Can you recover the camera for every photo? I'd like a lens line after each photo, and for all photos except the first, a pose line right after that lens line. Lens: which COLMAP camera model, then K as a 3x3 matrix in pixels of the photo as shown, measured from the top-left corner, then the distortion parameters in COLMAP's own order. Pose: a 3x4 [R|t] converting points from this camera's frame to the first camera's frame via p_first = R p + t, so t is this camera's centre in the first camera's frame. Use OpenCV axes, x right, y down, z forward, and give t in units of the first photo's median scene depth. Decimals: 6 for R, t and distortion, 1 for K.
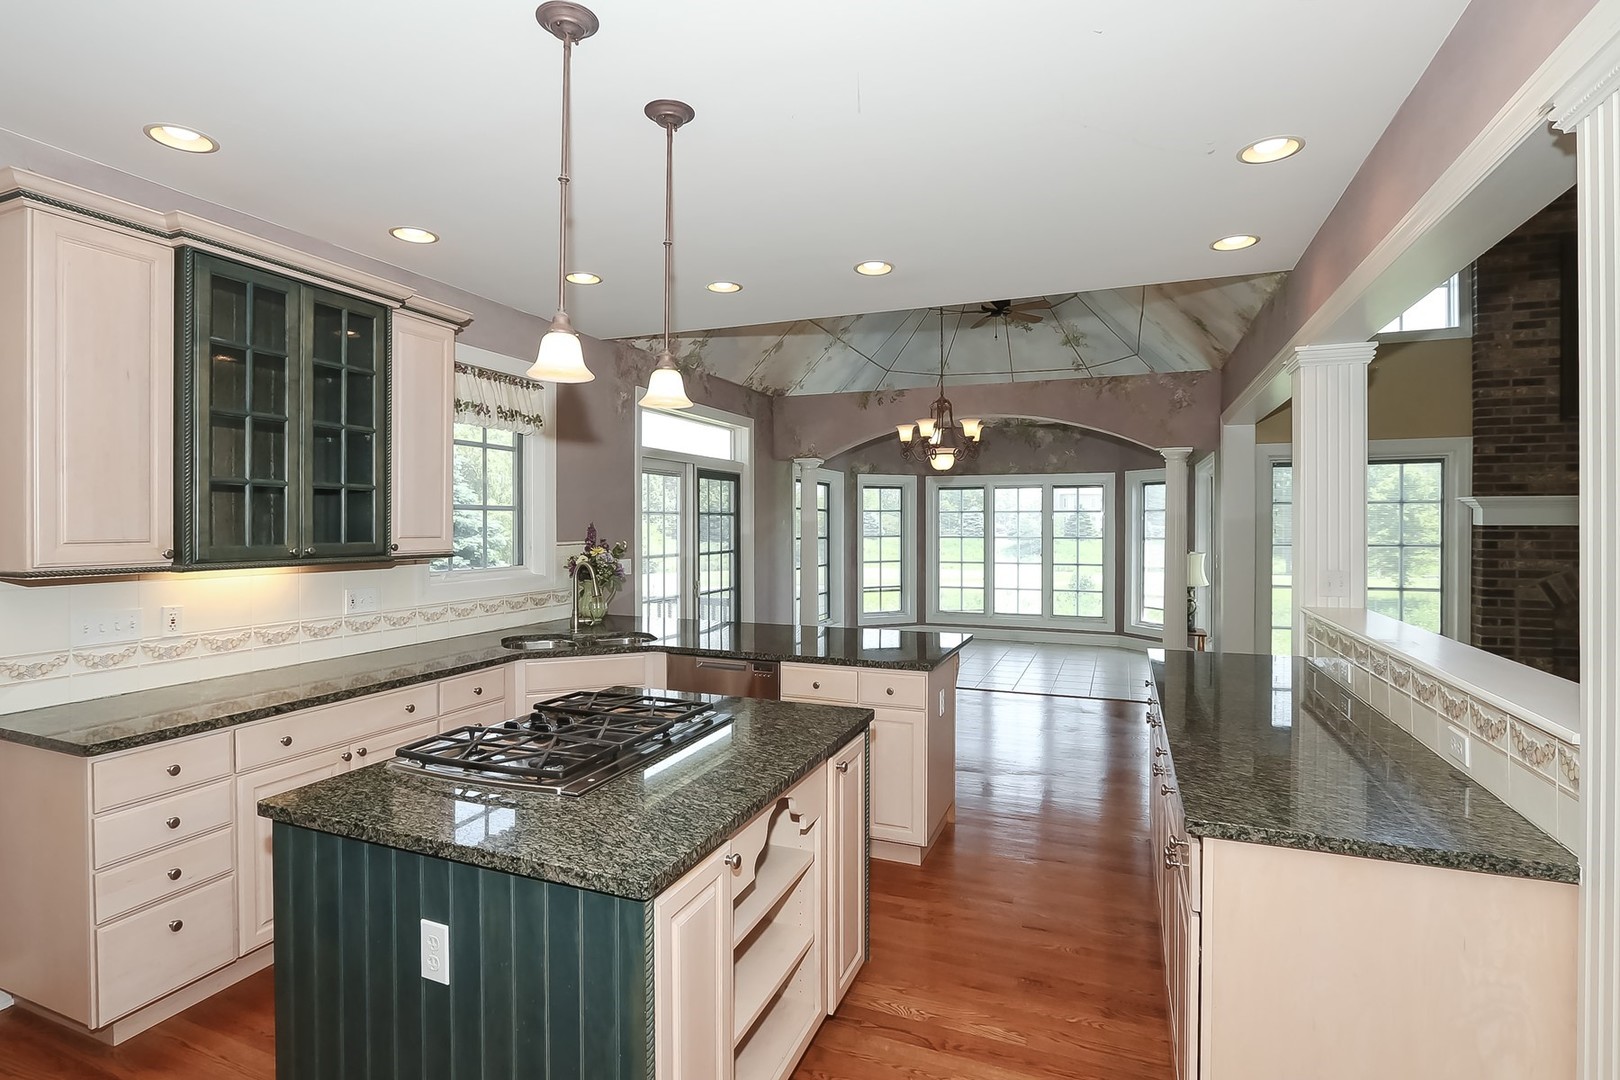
lens RADIAL K [[793.5, 0, 803.5], [0, 793.5, 522.1], [0, 0, 1]] dist [-0.017631, 0.005267]
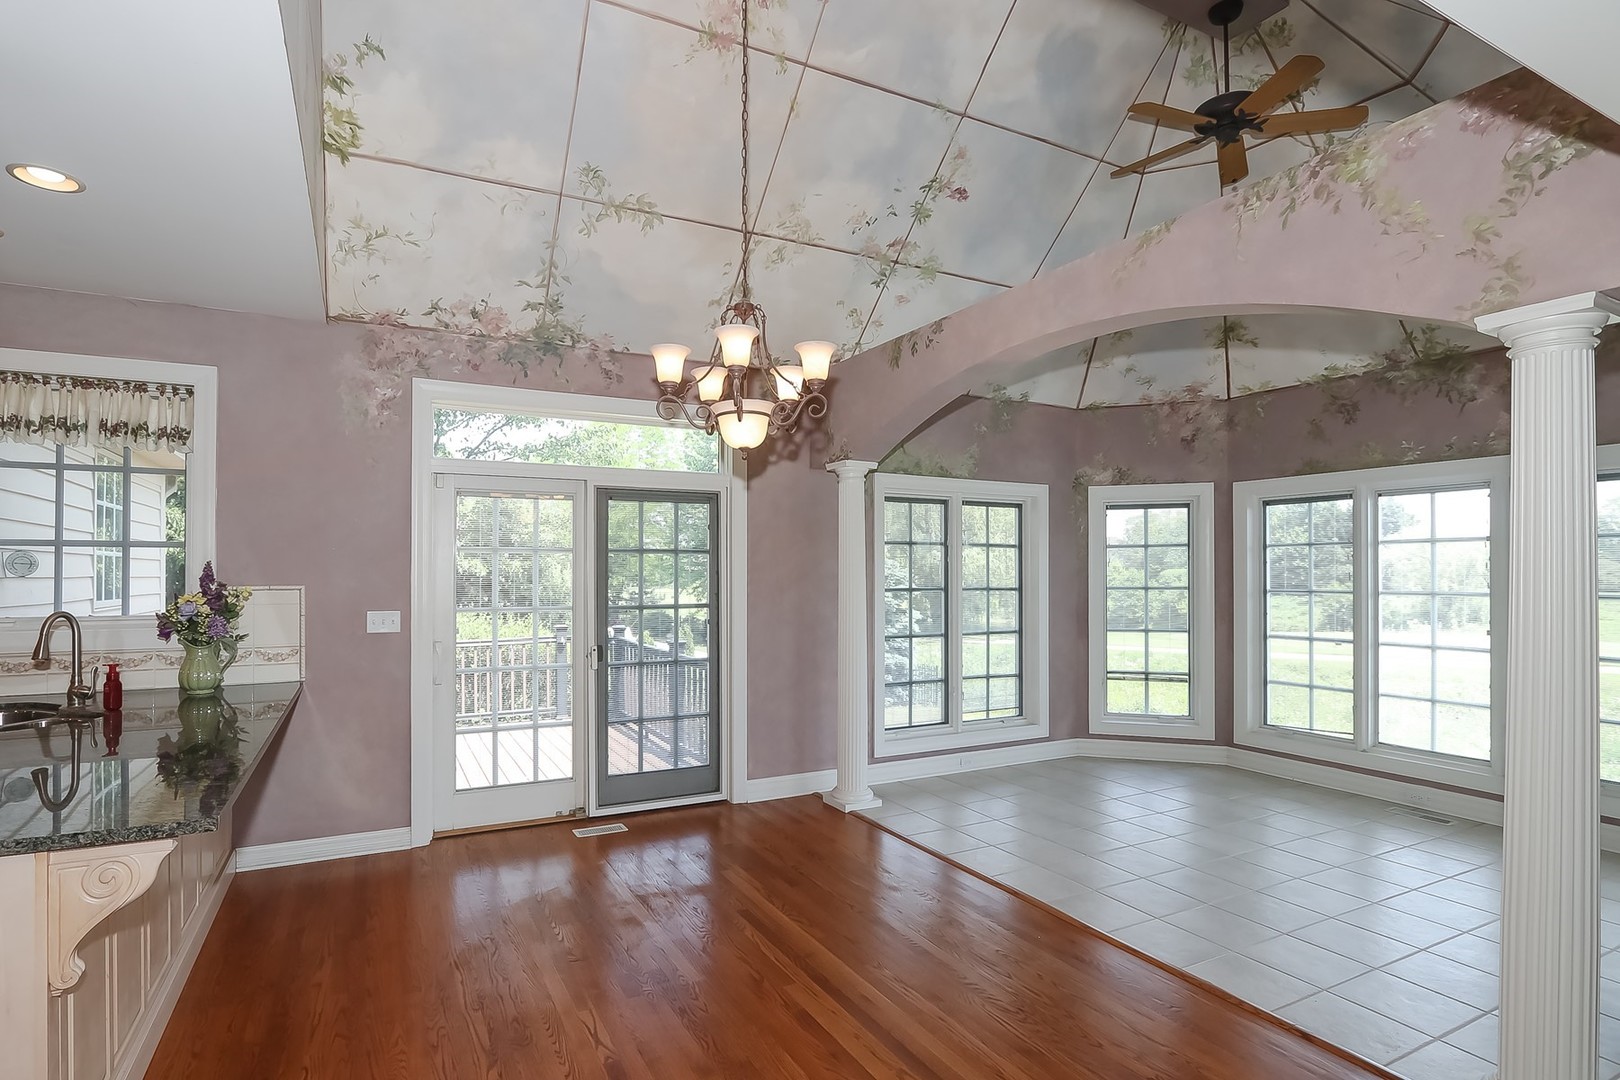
lens RADIAL K [[793.5, 0, 758.9], [0, 793.5, 567.3], [0, 0, 1]] dist [-0.017631, 0.005267]
pose [[0.740643, -0.004714, -0.671882, 0.527342], [0.001422, 0.999984, -0.005449, 0.009788], [0.671897, 0.003080, 0.740638, 0.673883]]
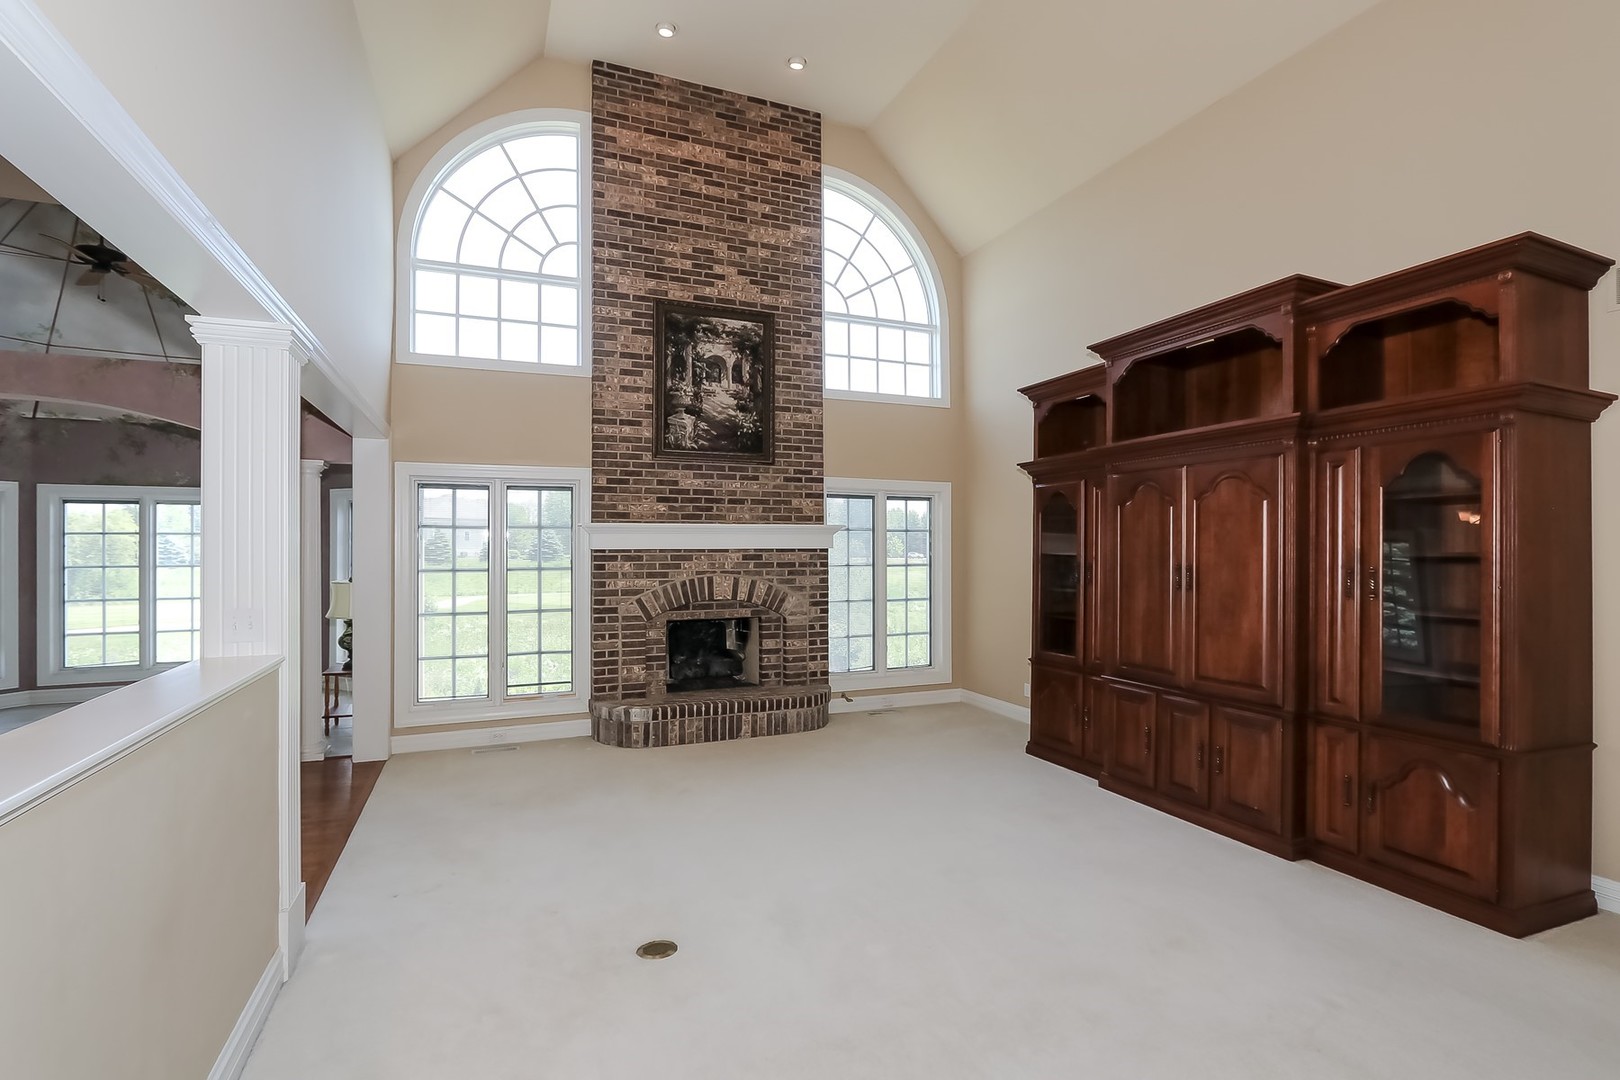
lens RADIAL K [[749.9, 0, 807.0], [0, 749.9, 546.5], [0, 0, 1]] dist [-0.026156, 0.002798]
pose [[0.708455, -0.002298, 0.705752, 0.339516], [0.000717, 0.999997, 0.002535, -0.002223], [-0.705755, -0.001290, 0.708454, 0.052367]]
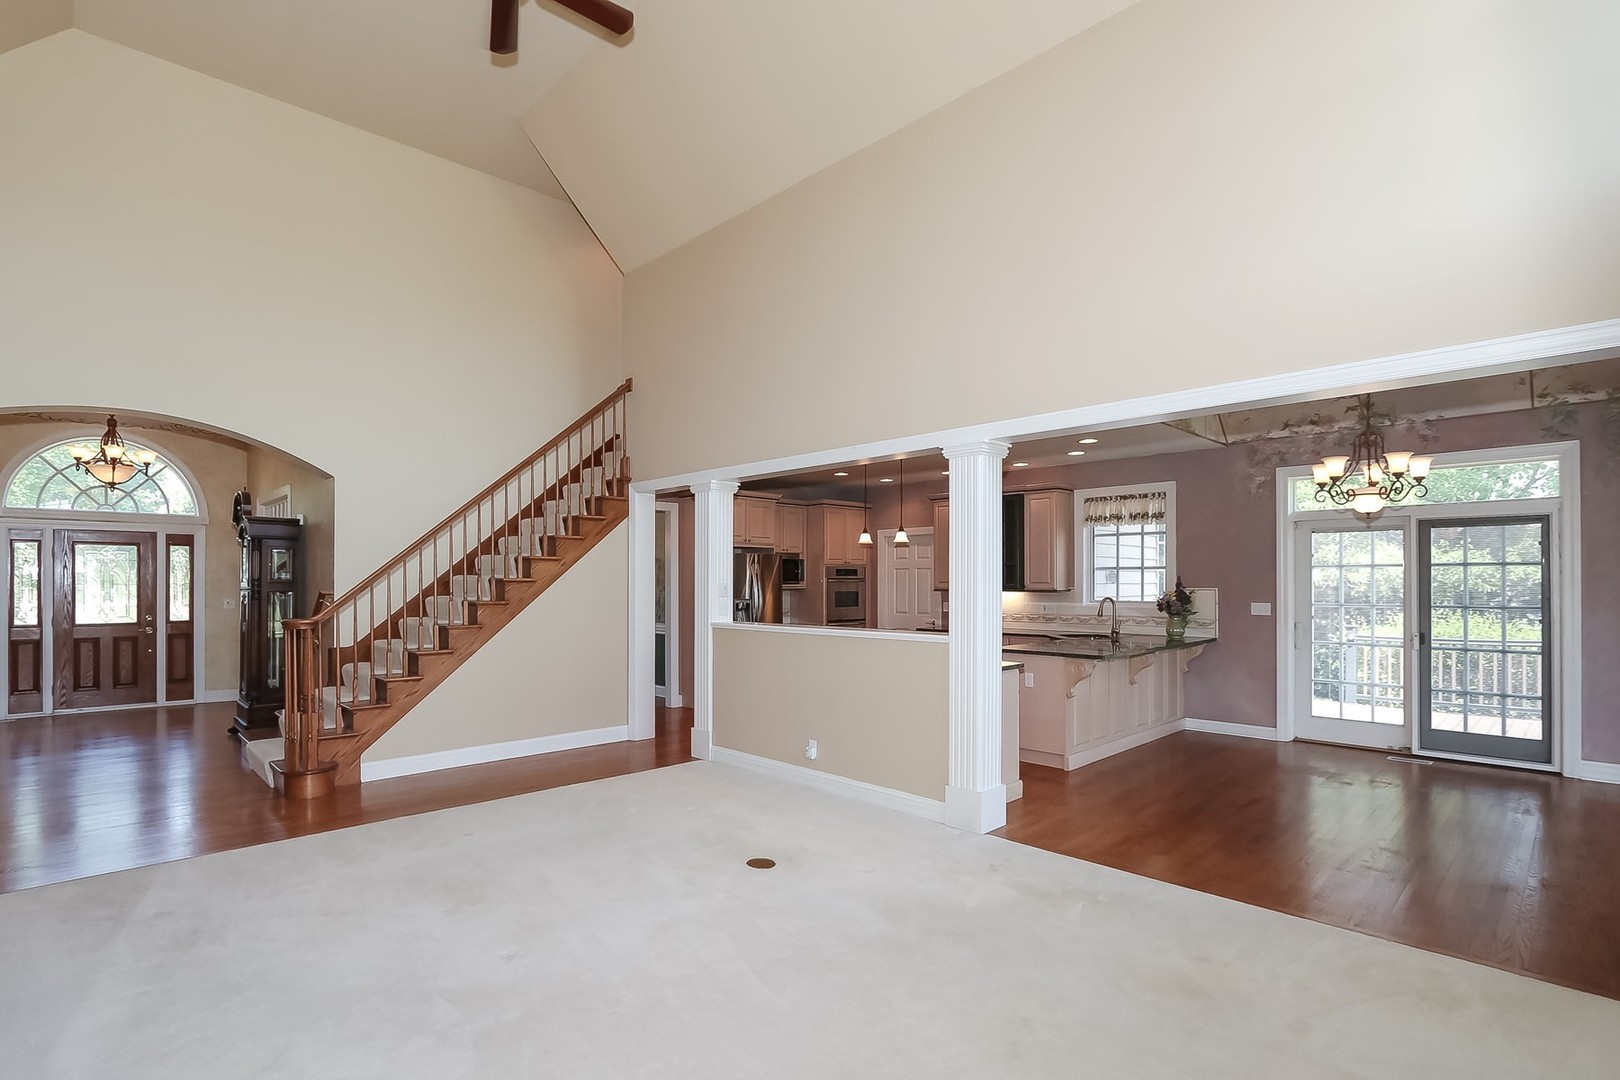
lens RADIAL K [[793.5, 0, 762.3], [0, 793.5, 581.1], [0, 0, 1]] dist [-0.017631, 0.005267]
pose [[-0.427216, 0.000034, -0.904149, 1.296859], [0.003477, 0.999993, -0.001605, 0.009495], [0.904143, -0.003829, -0.427213, 0.796841]]
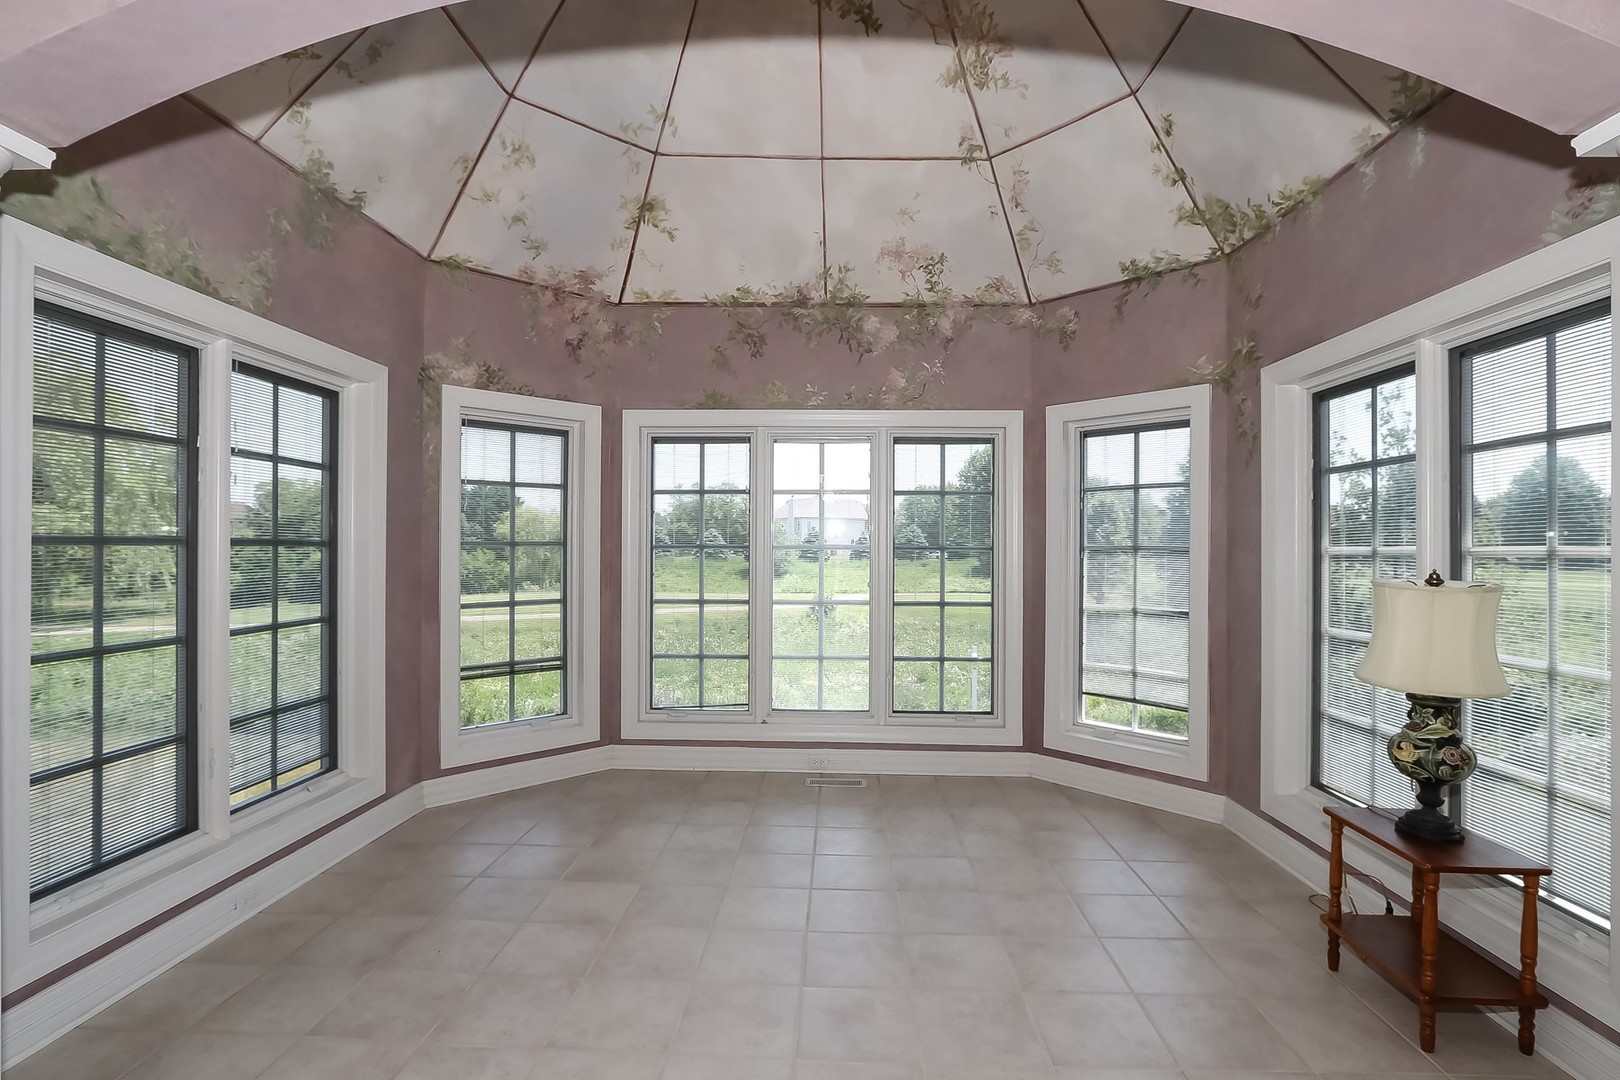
lens RADIAL K [[749.9, 0, 803.4], [0, 749.9, 543.1], [0, 0, 1]] dist [-0.026156, 0.002798]
pose [[0.945034, 0.008094, 0.326871, 0.211791], [-0.007763, 0.999967, -0.002319, 0.033178], [-0.326879, -0.000346, 0.945066, 1.068882]]
